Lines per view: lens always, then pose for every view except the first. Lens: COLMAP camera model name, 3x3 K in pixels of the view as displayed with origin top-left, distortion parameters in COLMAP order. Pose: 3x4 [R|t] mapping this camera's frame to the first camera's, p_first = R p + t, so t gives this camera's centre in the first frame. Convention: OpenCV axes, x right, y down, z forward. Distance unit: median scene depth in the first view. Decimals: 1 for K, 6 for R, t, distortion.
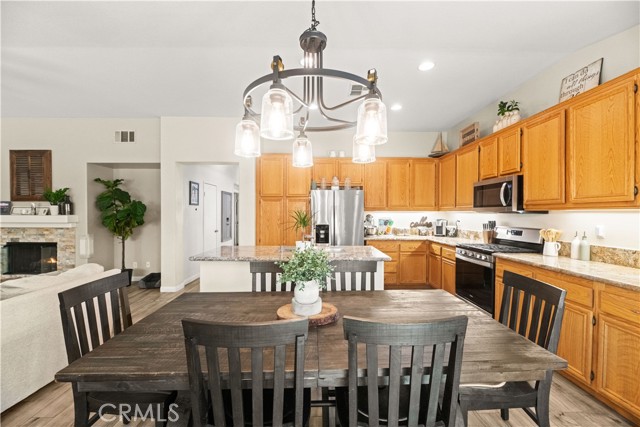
lens RADIAL K [[256.0, 0, 319.3], [0, 256.0, 214.4], [0, 0, 1]] dist [-0.000115, -0.003615]
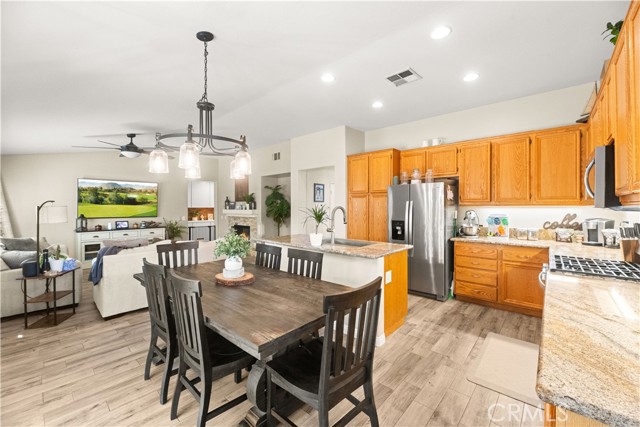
lens RADIAL K [[260.6, 0, 321.1], [0, 260.6, 208.2], [0, 0, 1]] dist [0.000162, -0.000038]
pose [[0.734298, 0.000477, -0.678827, 0.459255], [0.000080, 1.000000, 0.000790, -0.007596], [0.678827, -0.000635, 0.734298, 0.074502]]
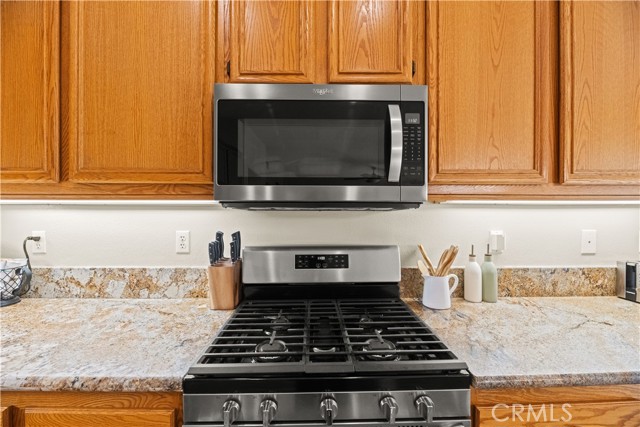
lens RADIAL K [[256.0, 0, 319.3], [0, 256.0, 214.4], [0, 0, 1]] dist [-0.000115, -0.003615]
pose [[-0.004277, -0.002858, 0.999987, 0.288136], [0.005658, 0.999980, 0.002882, 0.001720], [-0.999975, 0.005671, -0.004261, 0.738762]]
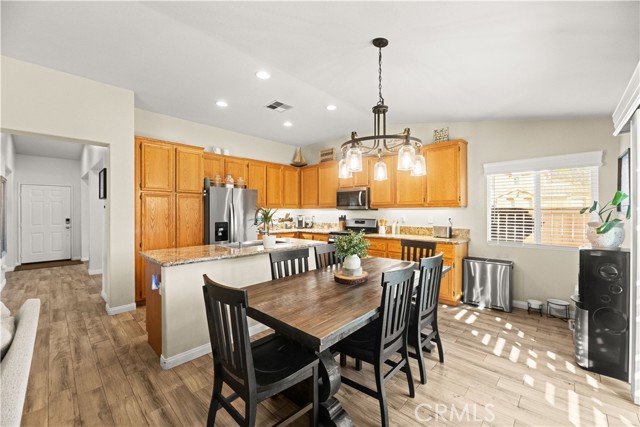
lens RADIAL K [[258.5, 0, 321.7], [0, 258.5, 211.8], [0, 0, 1]] dist [0.000502, -0.004339]
pose [[0.698840, -0.007081, 0.715243, -0.423636], [0.008014, 0.999966, 0.002070, 0.000430], [-0.715234, 0.004286, 0.698872, 0.020604]]
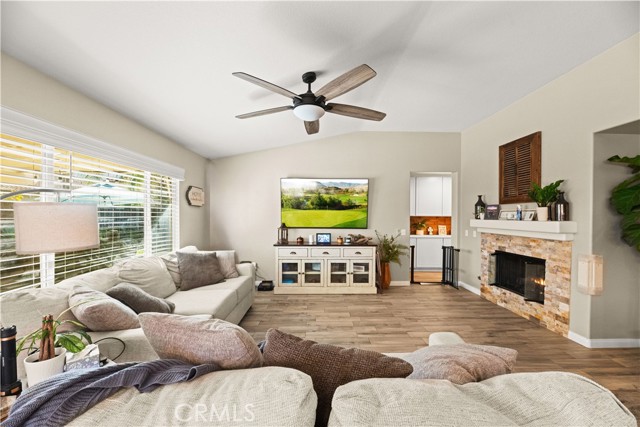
lens RADIAL K [[255.3, 0, 318.9], [0, 255.3, 219.4], [0, 0, 1]] dist [-0.009994, -0.000107]
pose [[0.003246, 0.013774, -0.999900, -0.333838], [-0.010512, 0.999850, 0.013739, -0.004466], [0.999939, 0.010466, 0.003391, 0.371775]]
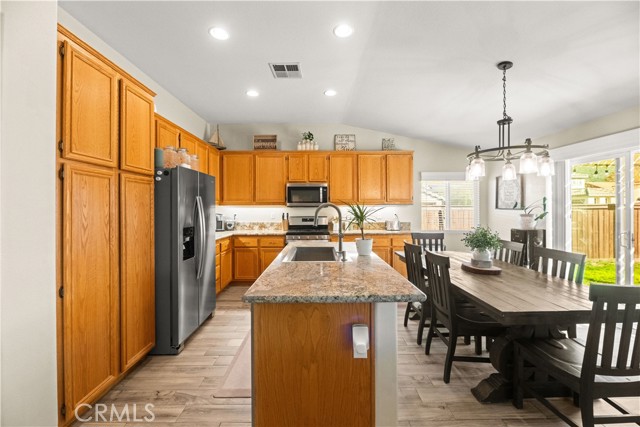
lens RADIAL K [[260.6, 0, 321.1], [0, 260.6, 208.2], [0, 0, 1]] dist [0.000162, -0.000038]
pose [[0.000566, -0.005683, 0.999984, -0.578109], [0.008409, 0.999949, 0.005678, -0.004956], [-0.999964, 0.008406, 0.000614, 0.678511]]
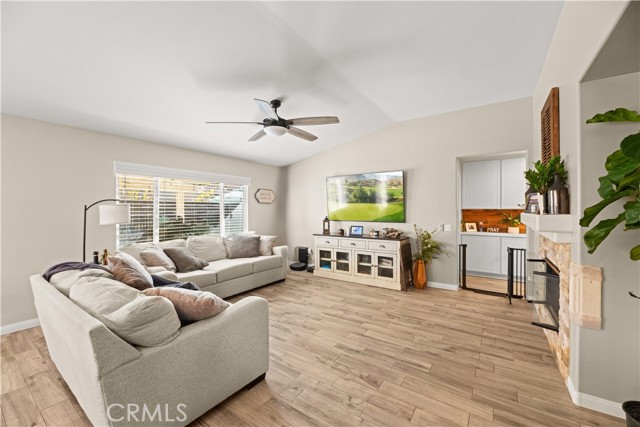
lens RADIAL K [[258.5, 0, 321.7], [0, 258.5, 211.8], [0, 0, 1]] dist [0.000502, -0.004339]
pose [[-0.573448, 0.005389, -0.819224, -0.365494], [-0.003419, 0.999954, 0.008971, -0.004844], [0.819235, 0.007946, -0.573403, 0.920557]]
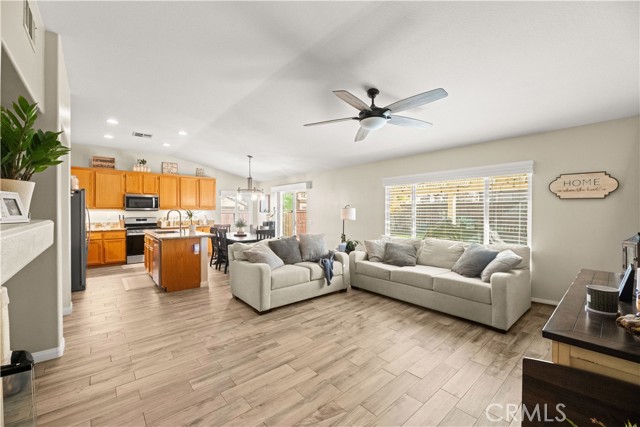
lens RADIAL K [[261.7, 0, 316.3], [0, 261.7, 212.8], [0, 0, 1]] dist [0.000374, -0.000027]
pose [[-0.634674, -0.008088, 0.772738, -1.394818], [0.002300, 0.999921, 0.012355, -0.009190], [-0.772776, 0.009619, -0.634605, 0.928789]]
